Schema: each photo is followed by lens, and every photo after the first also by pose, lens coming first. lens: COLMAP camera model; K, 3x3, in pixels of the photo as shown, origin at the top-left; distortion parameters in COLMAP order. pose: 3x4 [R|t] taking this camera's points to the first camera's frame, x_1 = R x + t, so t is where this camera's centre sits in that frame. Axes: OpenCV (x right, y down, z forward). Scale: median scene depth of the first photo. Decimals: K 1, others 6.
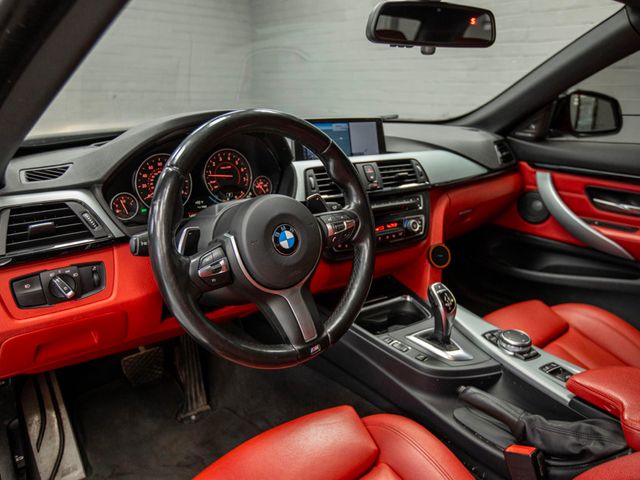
lens RADIAL K [[518.5, 0, 306.4], [0, 518.5, 245.9], [0, 0, 1]] dist [-0.017737, 0.017197]
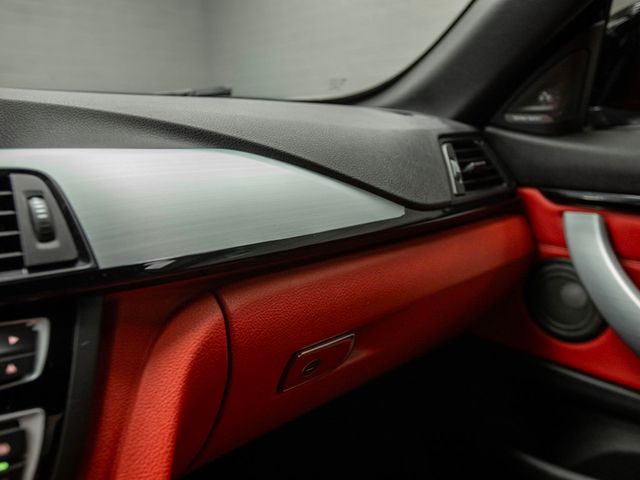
lens RADIAL K [[602.2, 0, 320.5], [0, 602.2, 240.4], [0, 0, 1]] dist [-0.003534, -0.006676]
pose [[0.999554, -0.023629, -0.018244, 0.273323], [0.021529, 0.993941, -0.107783, -0.077930], [0.020680, 0.107342, 0.994007, 0.555338]]
